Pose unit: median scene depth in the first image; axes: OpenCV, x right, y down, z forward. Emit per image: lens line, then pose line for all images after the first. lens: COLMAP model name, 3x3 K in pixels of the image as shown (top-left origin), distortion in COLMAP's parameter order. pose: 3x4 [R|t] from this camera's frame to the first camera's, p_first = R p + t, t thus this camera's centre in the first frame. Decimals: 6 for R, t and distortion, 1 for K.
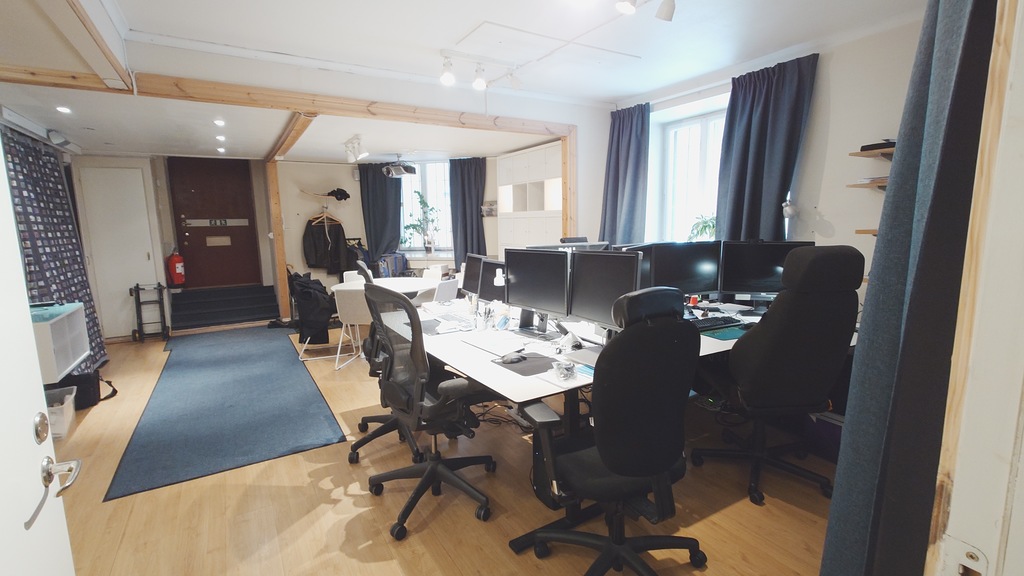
lens RADIAL K [[463.3, 0, 514.2], [0, 463.3, 288.6], [0, 0, 1]] dist [0.001684, 0.000343]
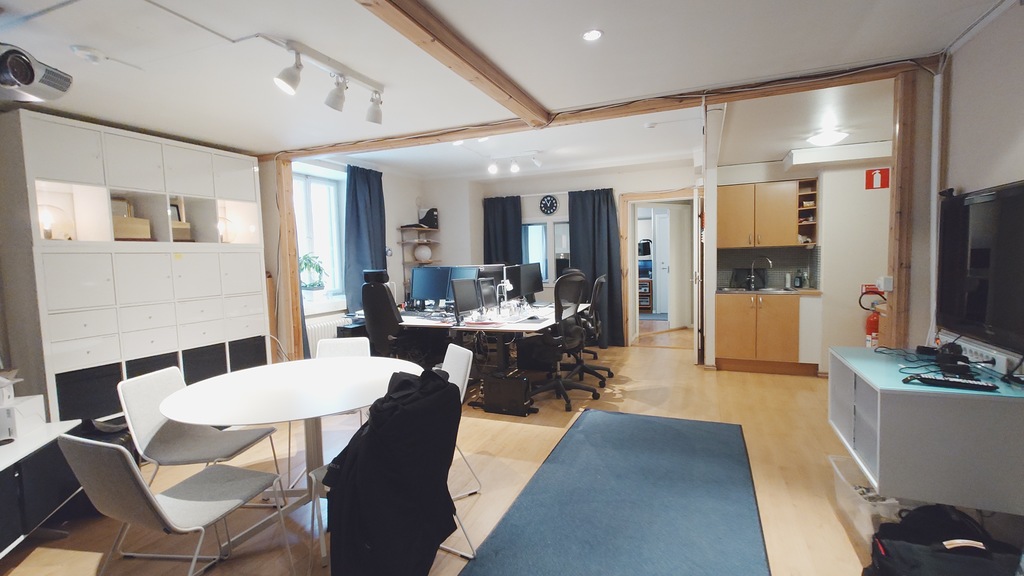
lens RADIAL K [[463.3, 0, 514.2], [0, 463.3, 288.6], [0, 0, 1]] dist [0.001684, 0.000343]
pose [[-0.587624, -0.022880, 0.808811, -0.827290], [0.154476, 0.978042, 0.139899, -0.144683], [-0.794252, 0.207149, -0.571186, 1.168773]]
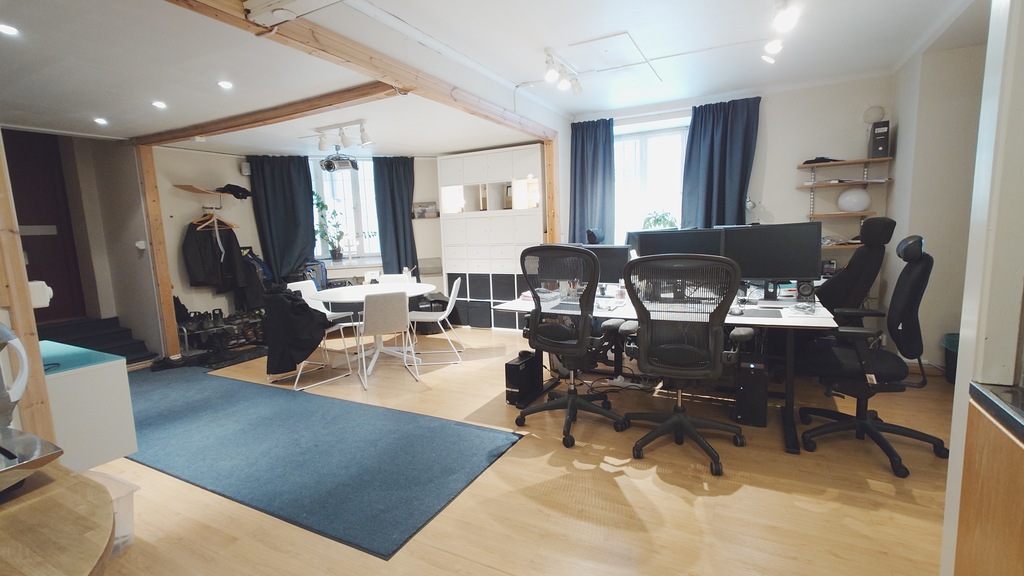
lens RADIAL K [[463.3, 0, 514.2], [0, 463.3, 288.6], [0, 0, 1]] dist [0.001684, 0.000343]
pose [[0.860586, -0.080236, 0.502945, -0.527726], [0.095307, 0.995439, -0.004275, 0.017780], [-0.500308, 0.051613, 0.864308, 0.104208]]
